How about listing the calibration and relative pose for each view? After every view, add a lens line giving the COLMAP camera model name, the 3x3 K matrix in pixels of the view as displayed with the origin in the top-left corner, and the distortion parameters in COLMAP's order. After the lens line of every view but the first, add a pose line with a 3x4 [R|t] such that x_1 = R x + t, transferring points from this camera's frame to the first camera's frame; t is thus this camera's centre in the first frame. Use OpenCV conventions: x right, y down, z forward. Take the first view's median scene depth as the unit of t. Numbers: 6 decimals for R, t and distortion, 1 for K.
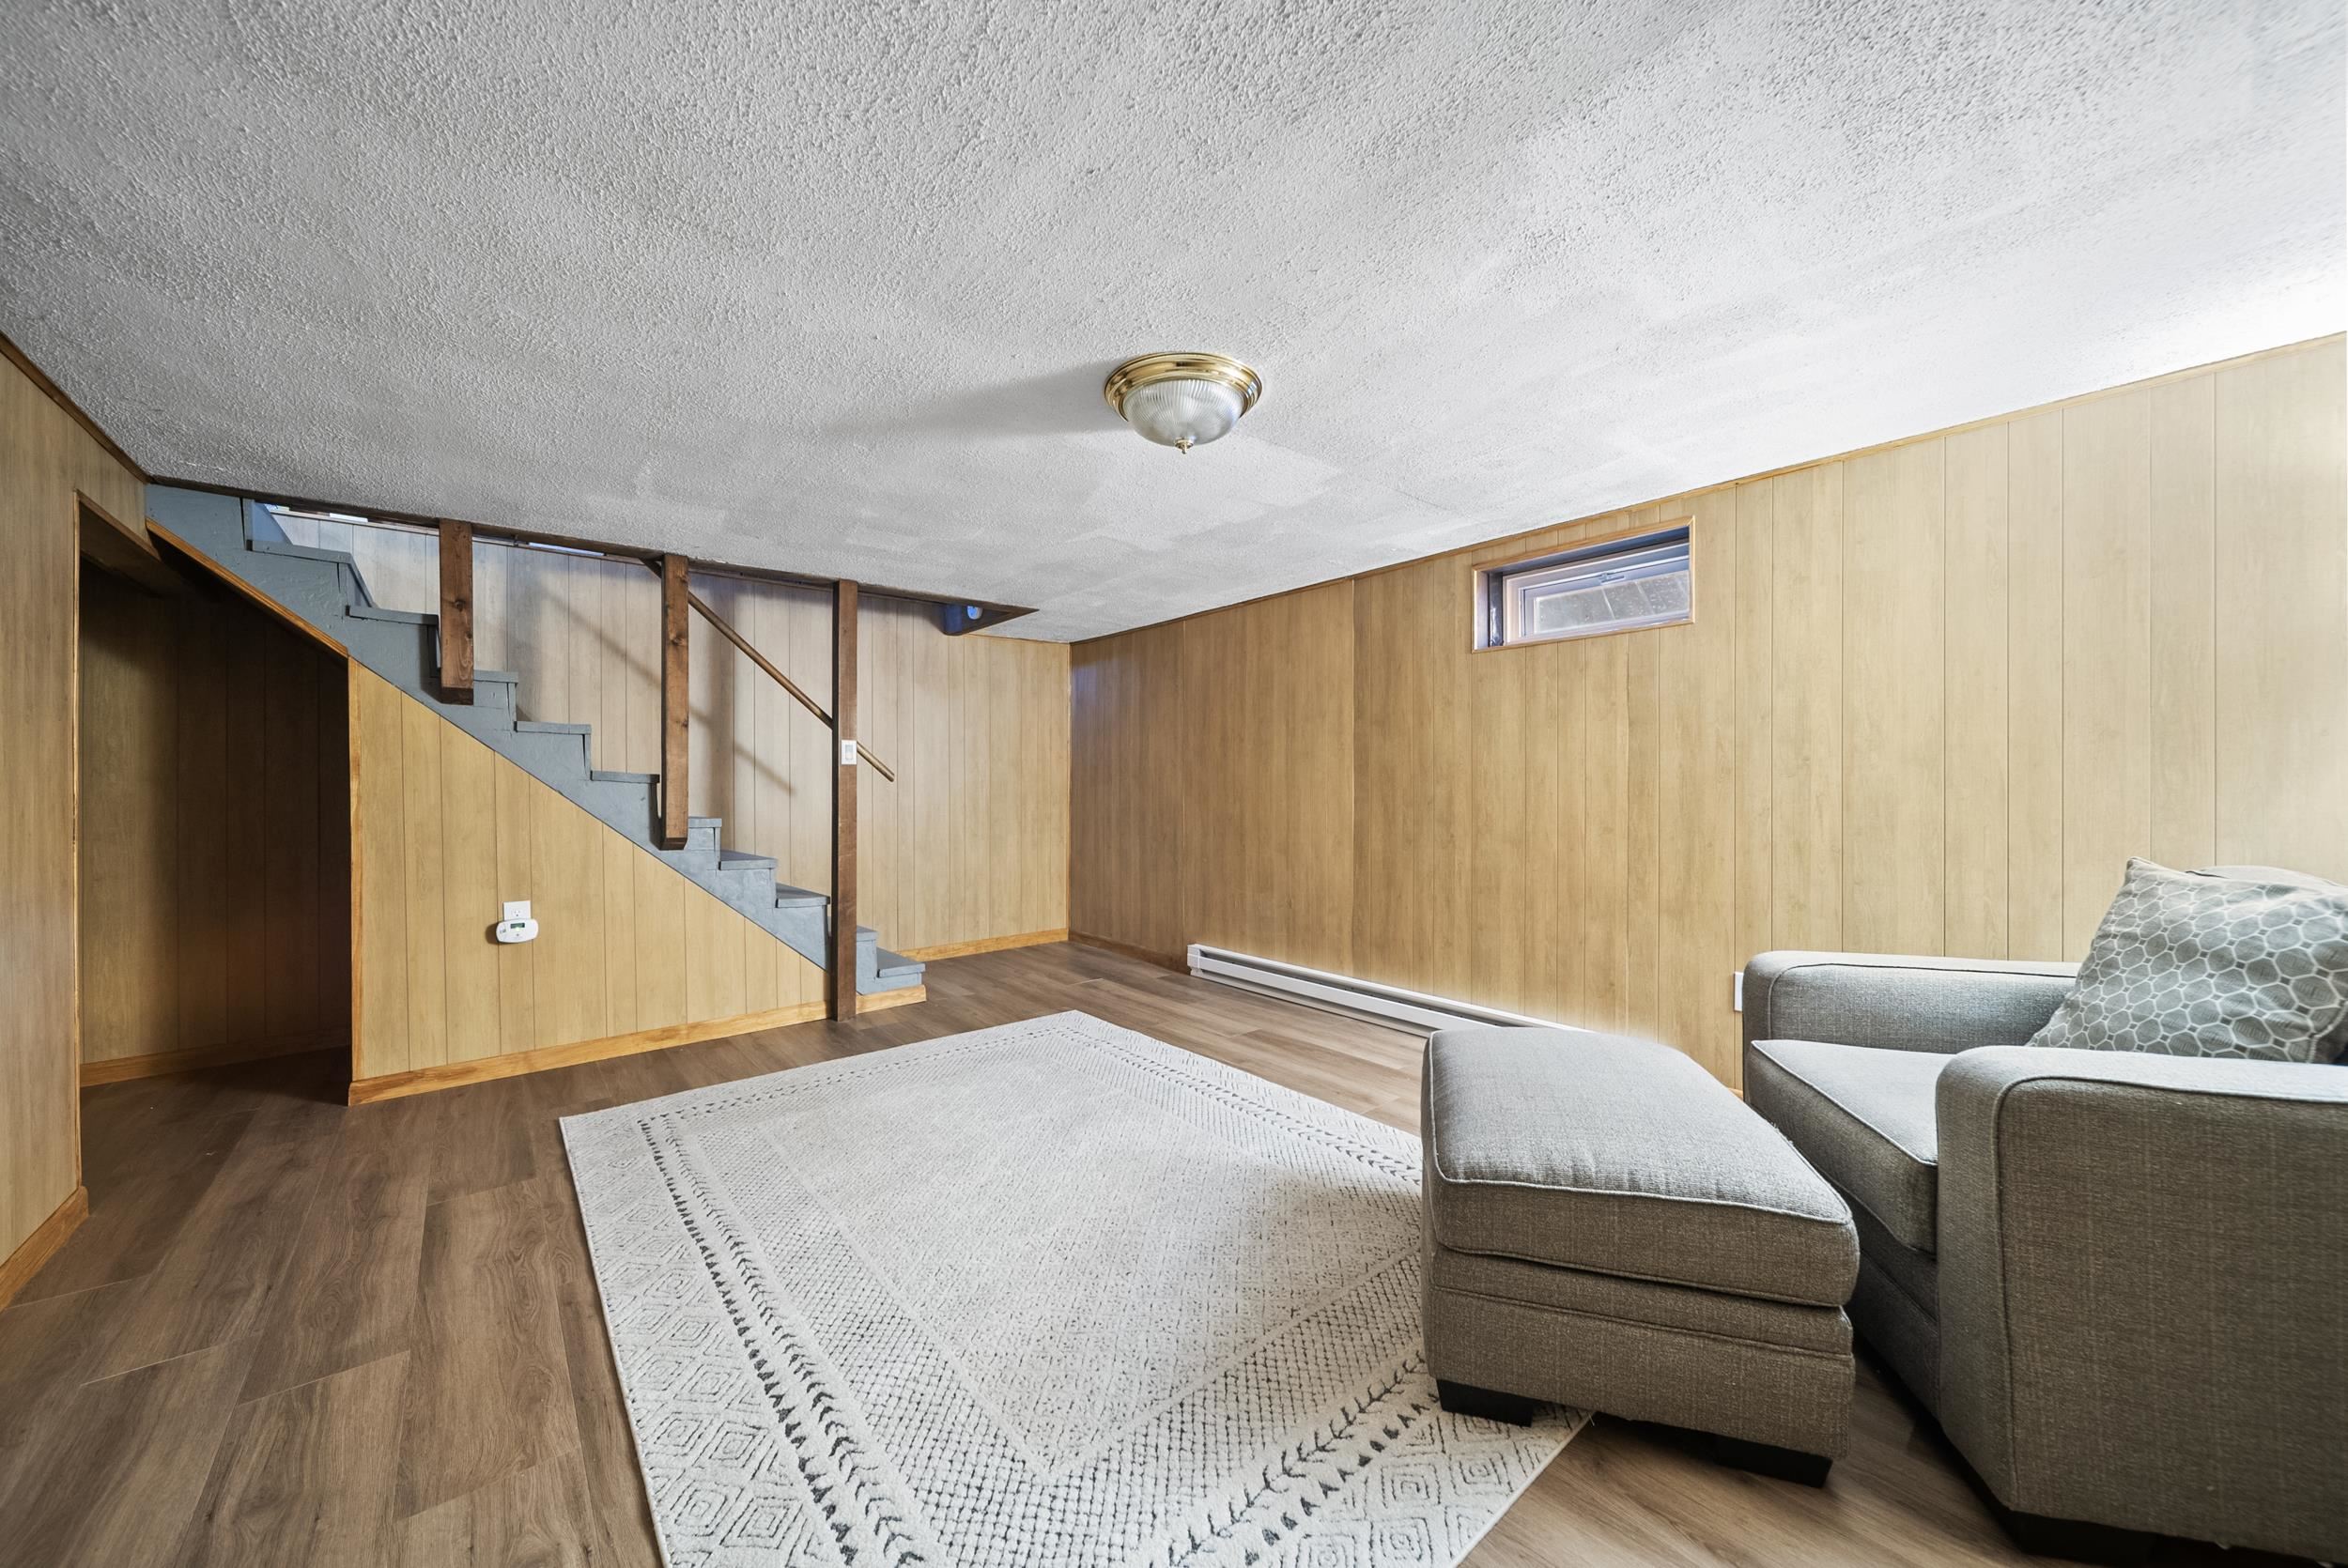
lens RADIAL K [[828.6, 0, 1176.2], [0, 828.6, 785.4], [0, 0, 1]] dist [-0.000425, -0.000597]
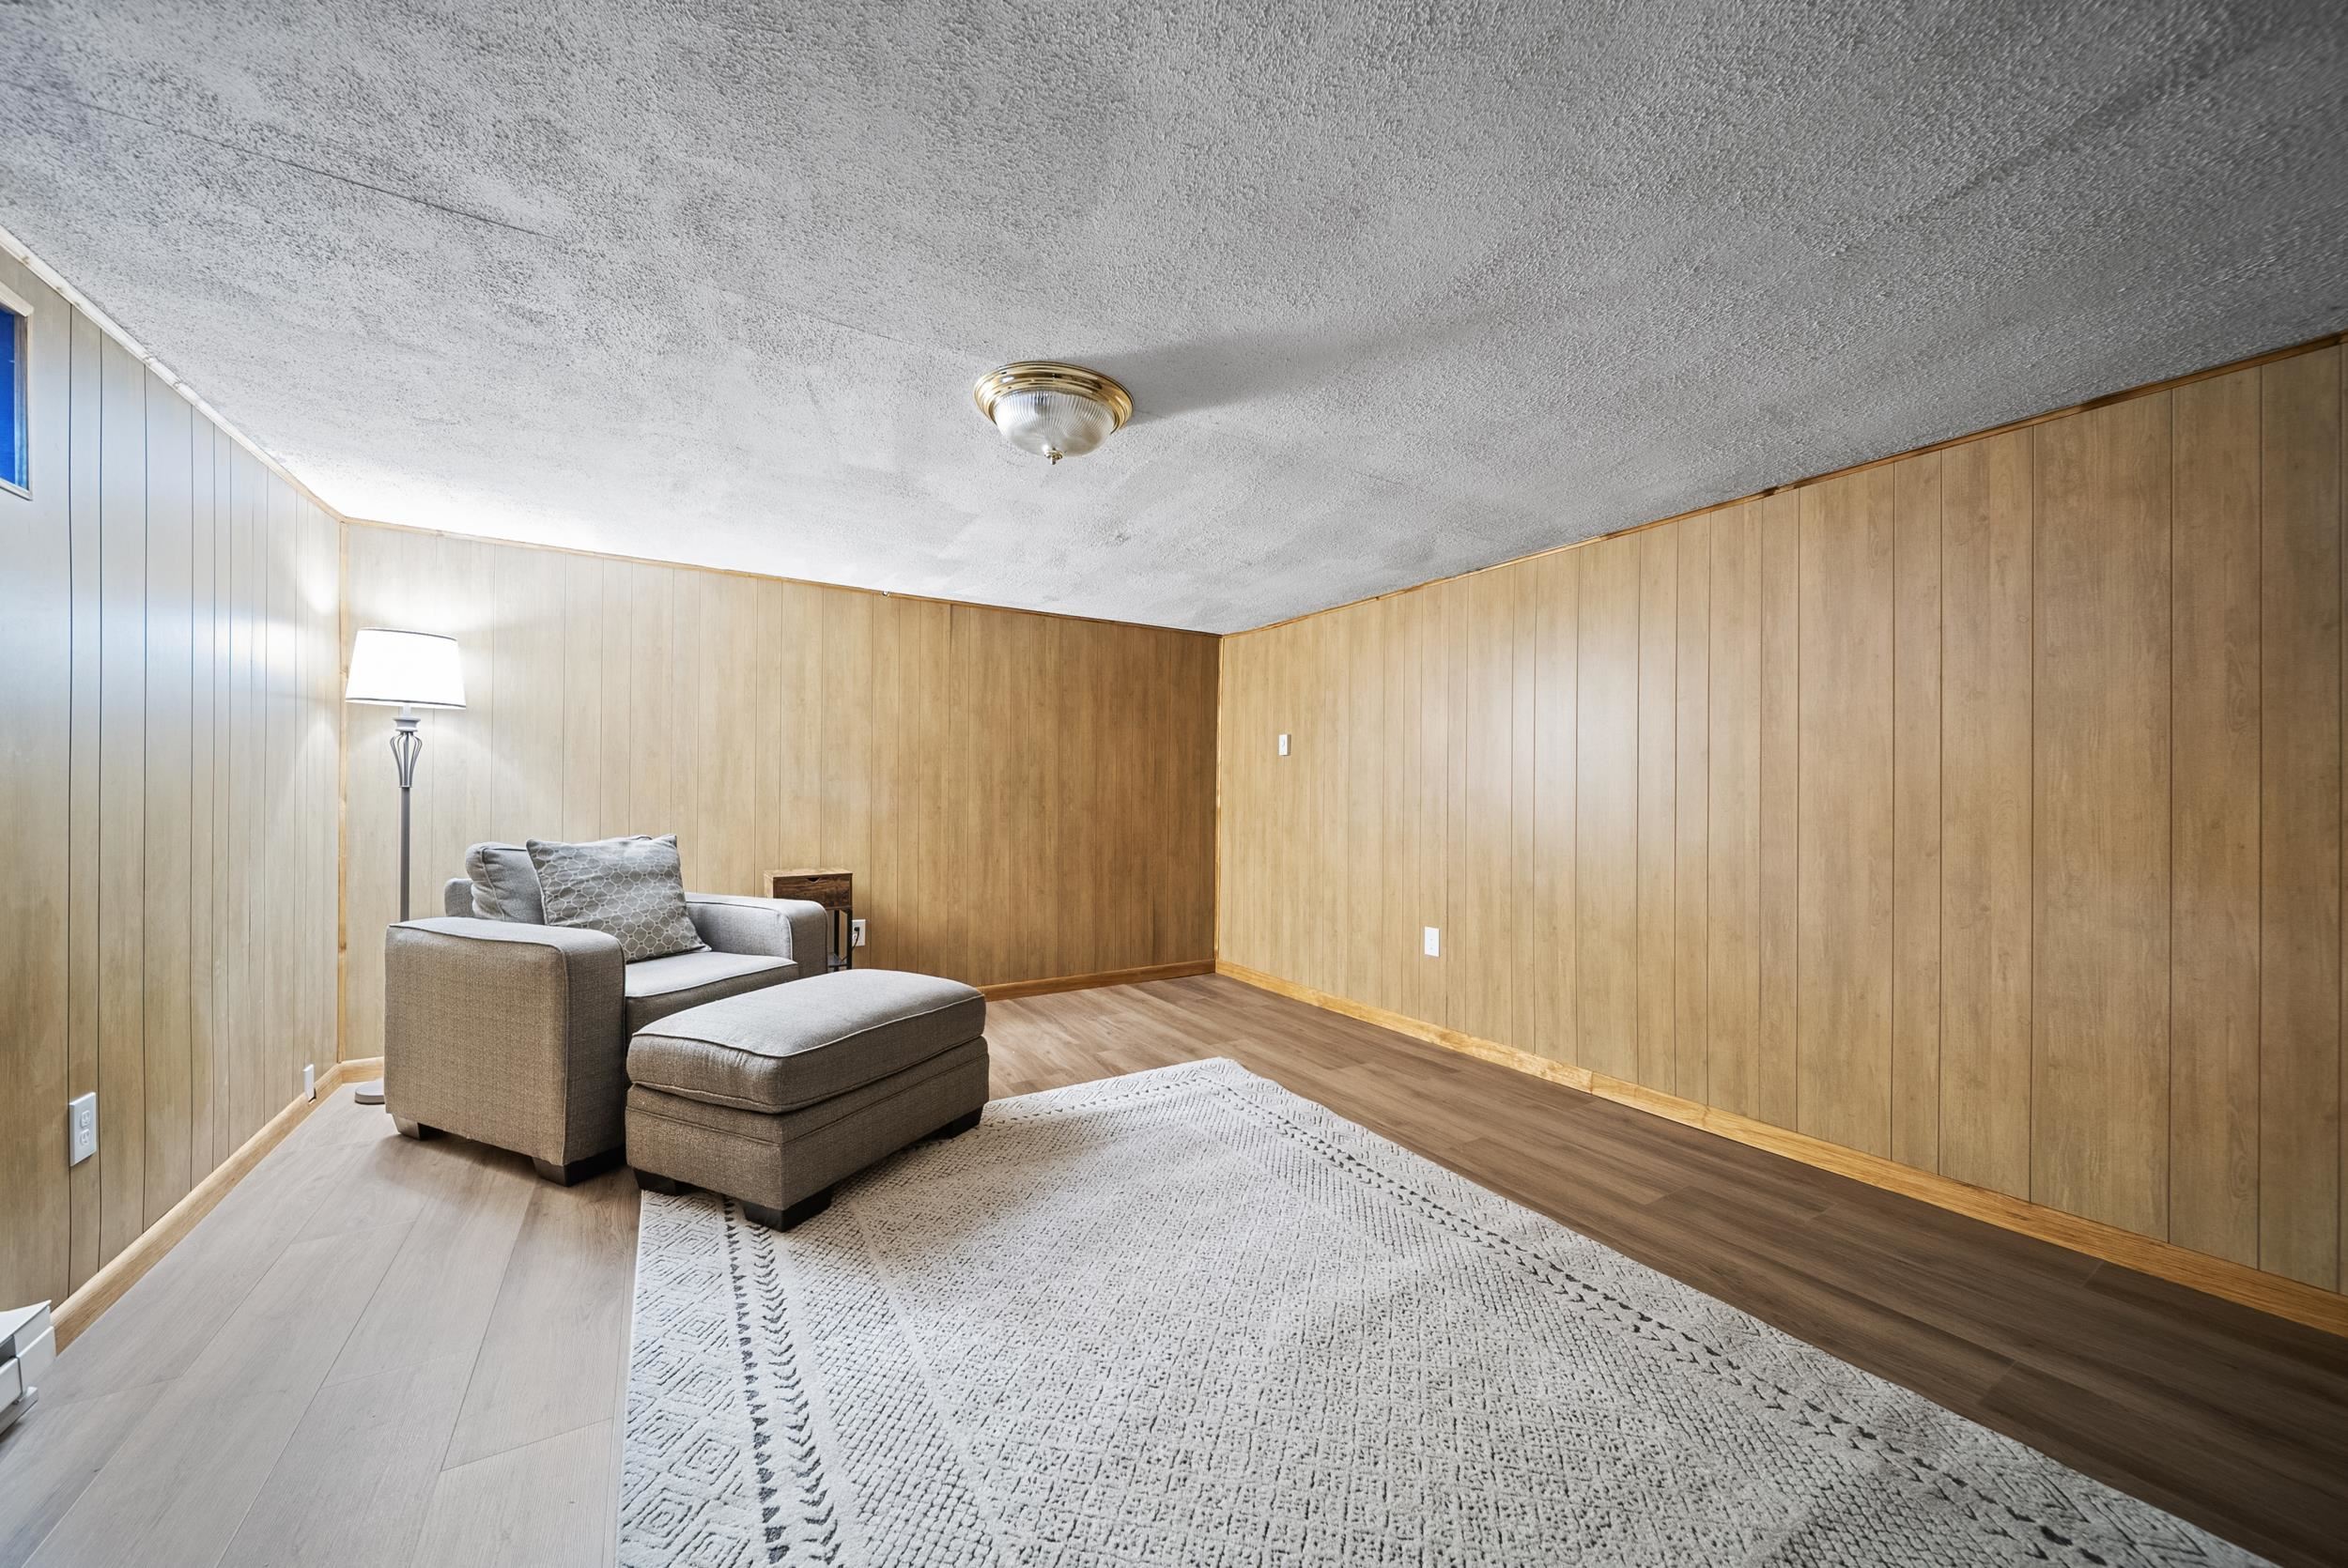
lens RADIAL K [[828.6, 0, 1156.0], [0, 828.6, 795.1], [0, 0, 1]] dist [-0.000425, -0.000597]
pose [[-0.985576, -0.001195, 0.169229, -0.166474], [-0.000920, 0.999998, 0.001705, -0.001972], [-0.169231, 0.001524, -0.985575, 1.168839]]
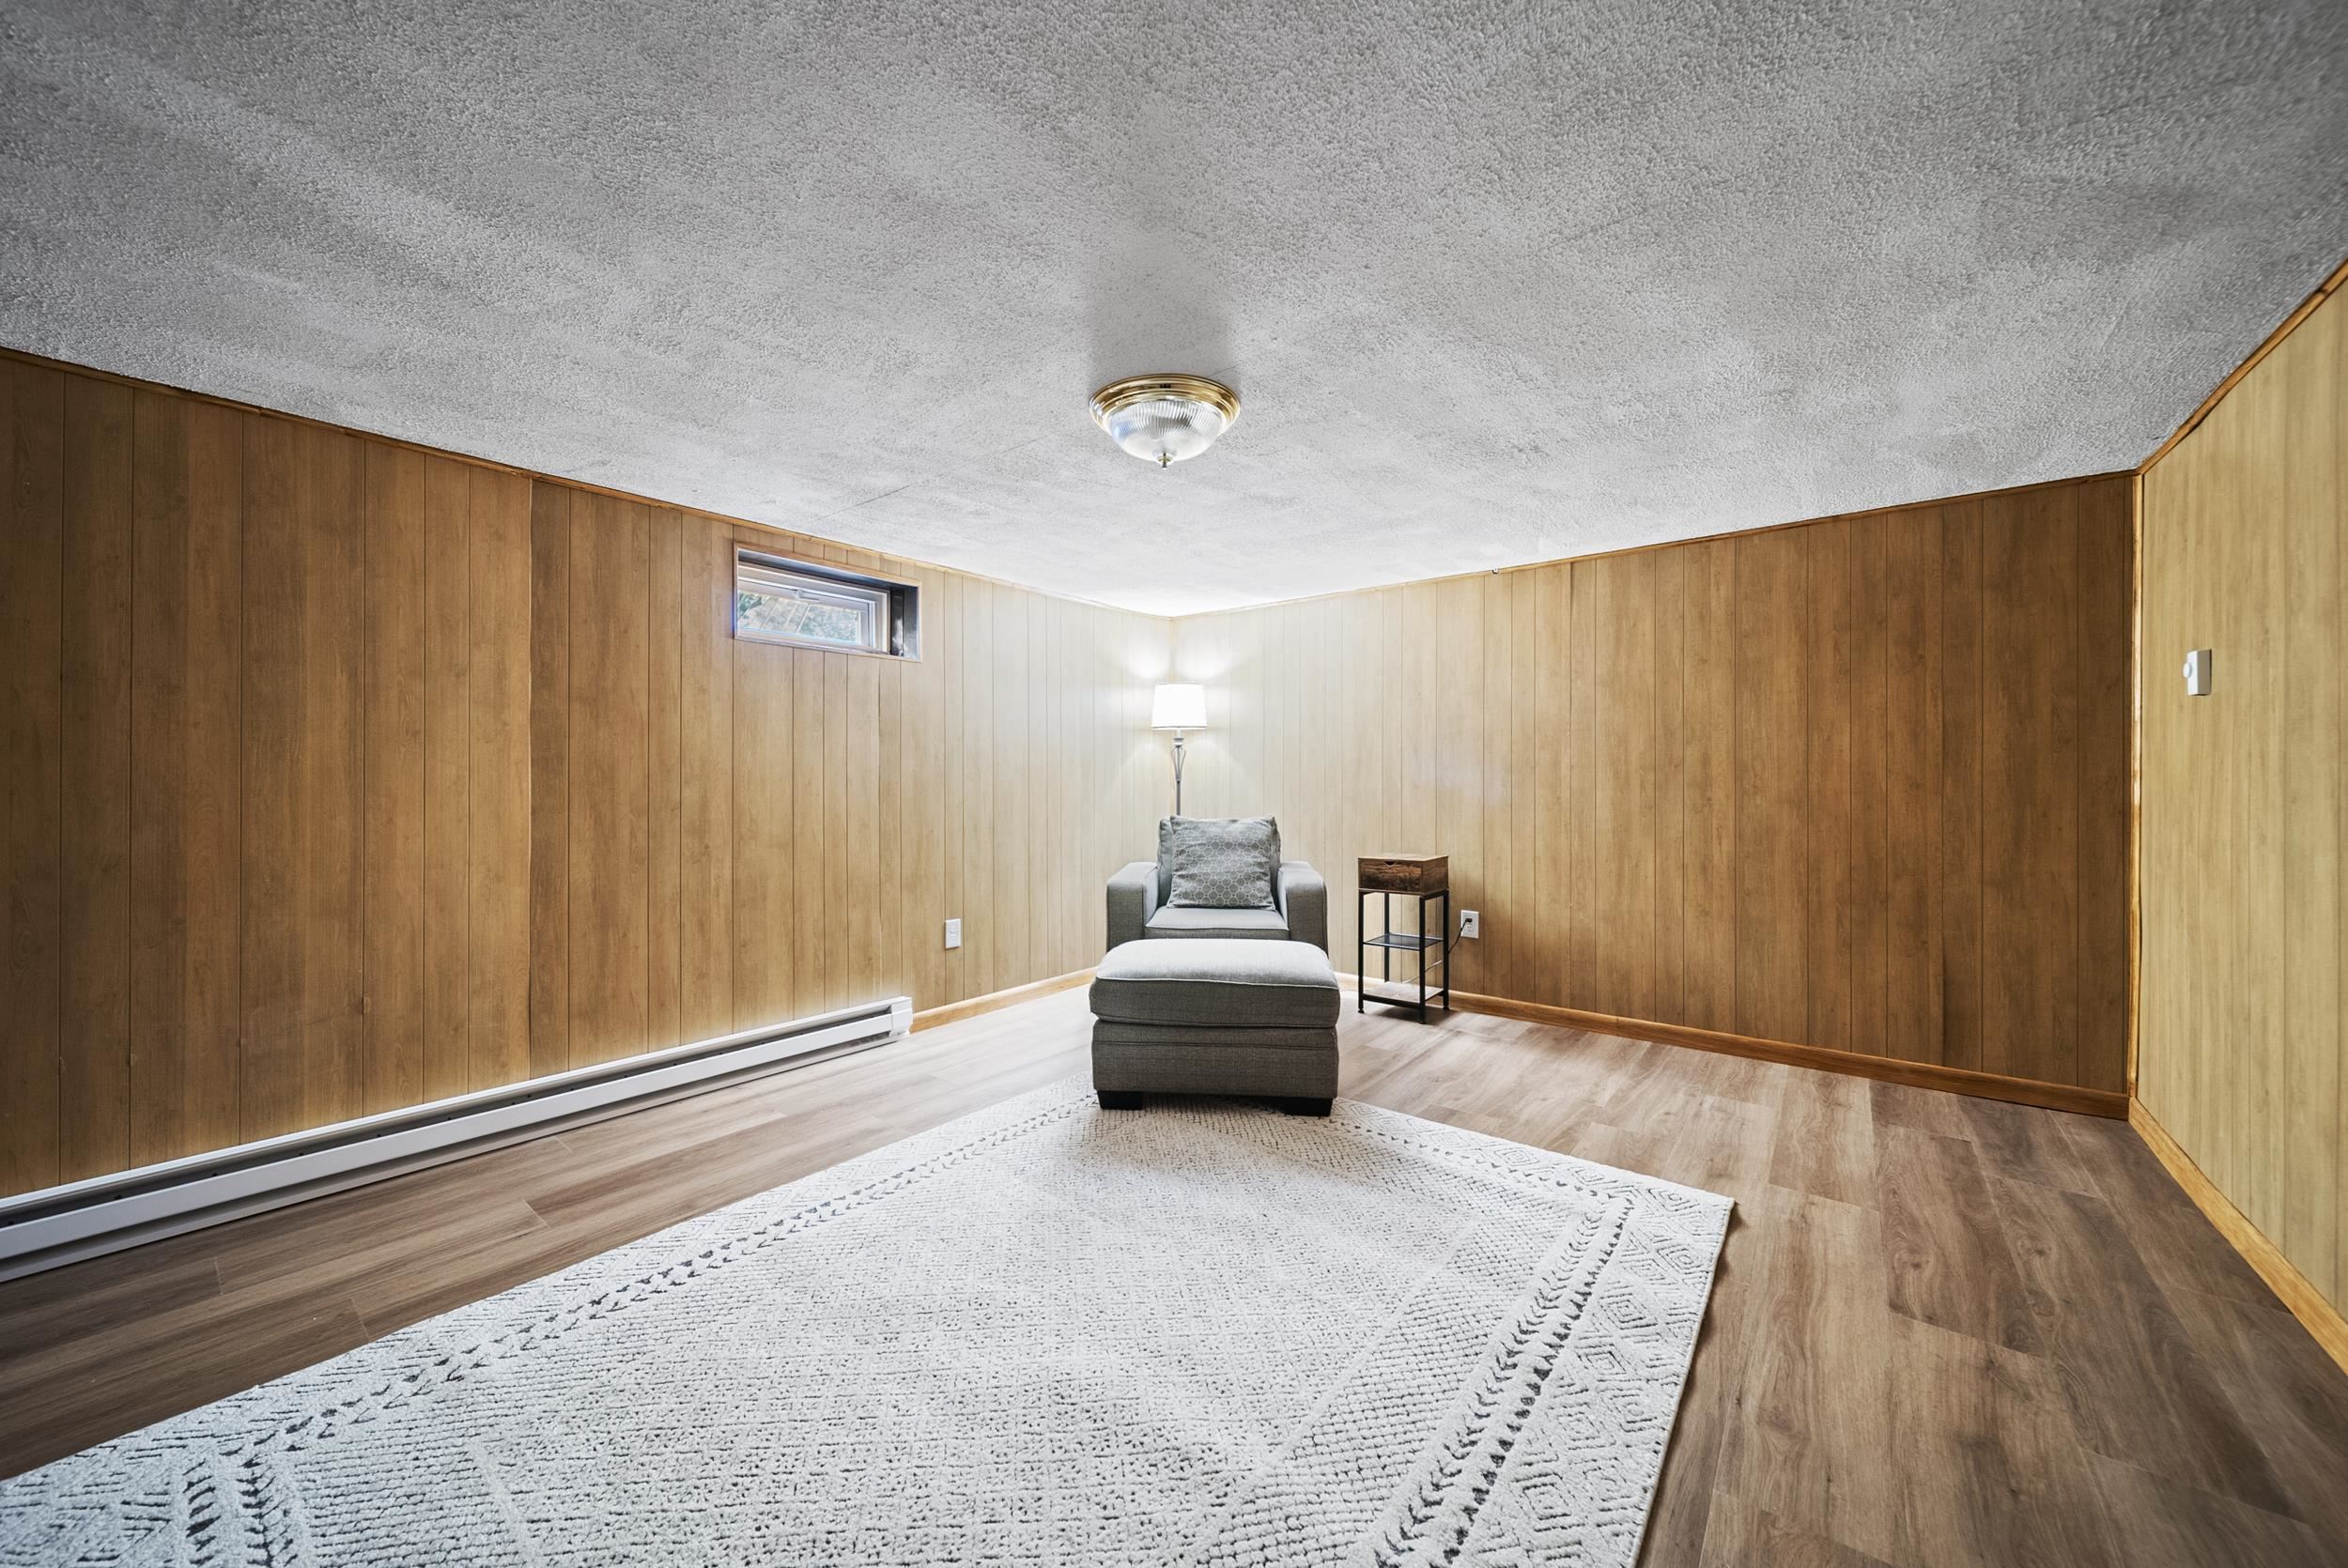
lens RADIAL K [[828.6, 0, 1173.7], [0, 828.6, 783.3], [0, 0, 1]] dist [-0.000425, -0.000597]
pose [[-0.186836, 0.004607, 0.982380, -0.608518], [0.005145, 0.999980, -0.003711, 0.001498], [-0.982378, 0.004361, -0.186856, 0.705475]]
